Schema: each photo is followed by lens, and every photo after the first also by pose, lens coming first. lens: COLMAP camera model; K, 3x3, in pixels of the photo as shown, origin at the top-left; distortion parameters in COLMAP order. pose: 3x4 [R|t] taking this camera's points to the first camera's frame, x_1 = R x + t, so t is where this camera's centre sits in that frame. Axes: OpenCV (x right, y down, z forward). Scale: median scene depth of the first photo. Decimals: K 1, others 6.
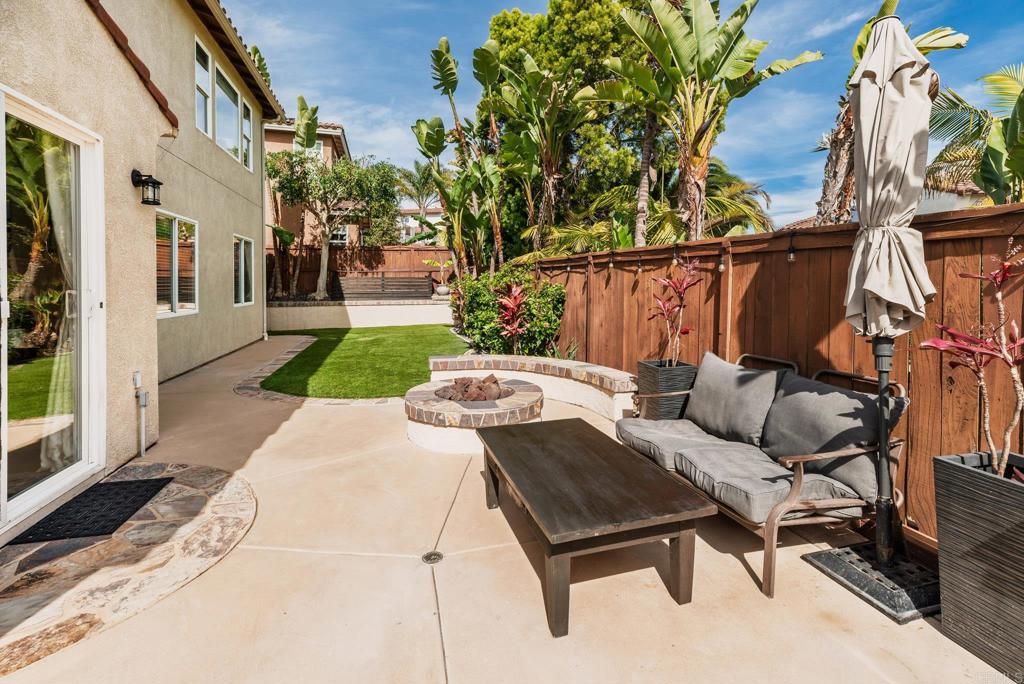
lens RADIAL K [[467.8, 0, 516.7], [0, 467.8, 278.4], [0, 0, 1]] dist [0.006069, 0.000677]
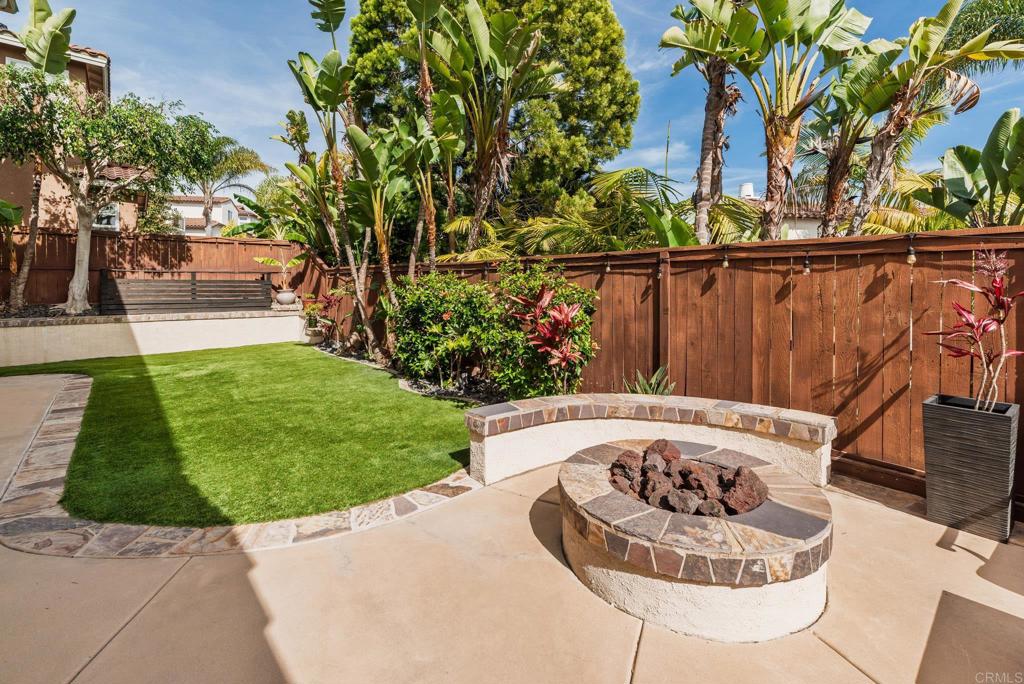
lens RADIAL K [[459.2, 0, 517.4], [0, 459.2, 285.9], [0, 0, 1]] dist [0.008915, 0.000113]
pose [[0.903206, 0.003841, 0.429190, -0.224202], [-0.005319, 0.999983, 0.002244, 0.003866], [-0.429174, -0.004310, 0.903211, 0.261856]]
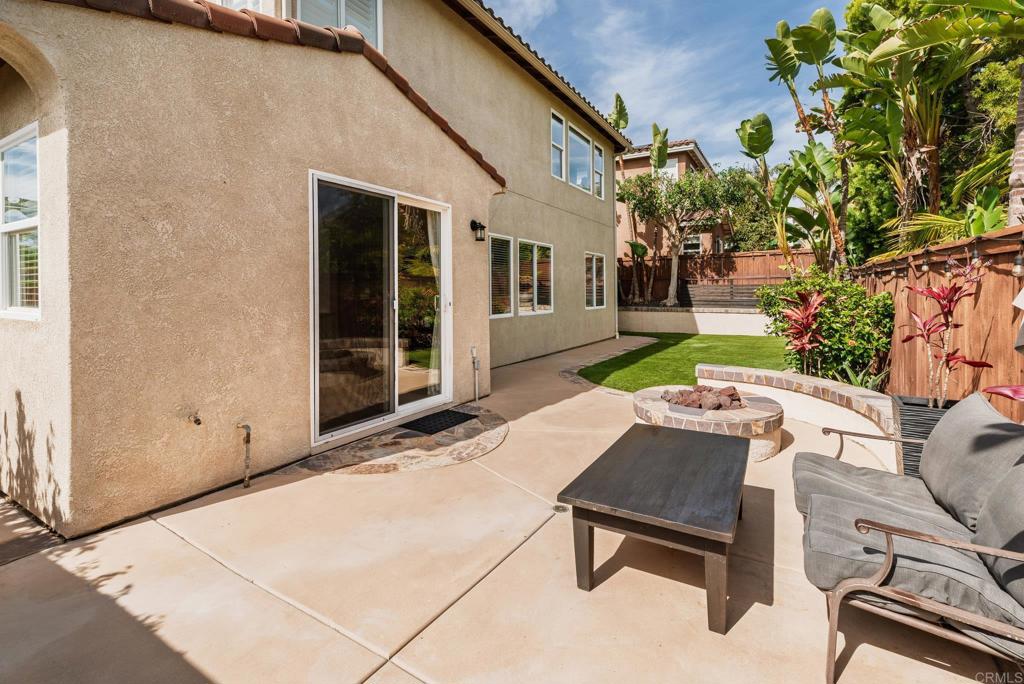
lens RADIAL K [[458.8, 0, 512.4], [0, 458.8, 275.8], [0, 0, 1]] dist [0.012195, 0.000136]
pose [[0.684976, -0.021995, -0.728233, 0.156935], [0.006392, 0.999687, -0.024181, -0.001265], [0.728537, 0.011908, 0.684903, 0.010602]]
